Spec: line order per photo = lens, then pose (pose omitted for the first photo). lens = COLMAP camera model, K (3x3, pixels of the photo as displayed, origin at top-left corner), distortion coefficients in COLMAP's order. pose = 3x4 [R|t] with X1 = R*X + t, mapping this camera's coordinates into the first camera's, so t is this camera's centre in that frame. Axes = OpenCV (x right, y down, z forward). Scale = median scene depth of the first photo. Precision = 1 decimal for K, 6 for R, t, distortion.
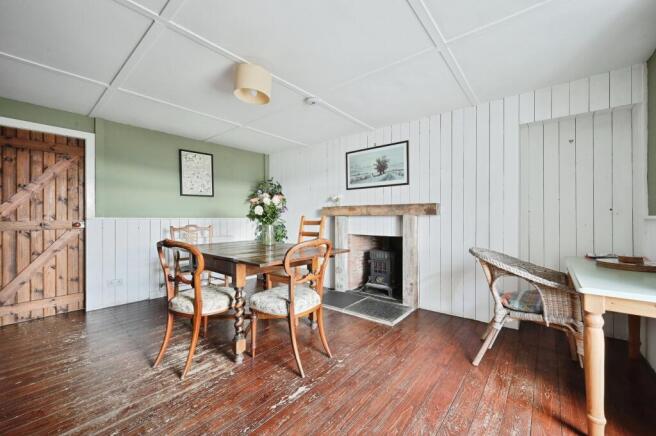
lens RADIAL K [[258.1, 0, 328.4], [0, 258.1, 216.7], [0, 0, 1]] dist [0.000594, 0.000013]
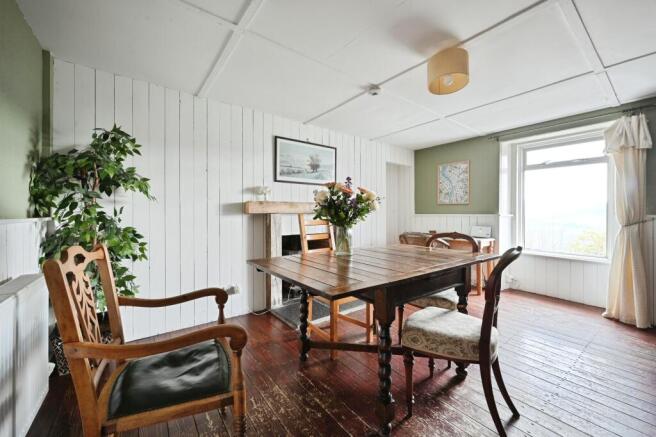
lens RADIAL K [[259.3, 0, 328.5], [0, 259.3, 216.0], [0, 0, 1]] dist [-0.000268, 0.000000]
pose [[0.229869, -0.003131, 0.973217, -0.716199], [0.001028, 0.999995, 0.002974, 0.002225], [-0.973221, 0.000317, 0.229871, 0.673244]]
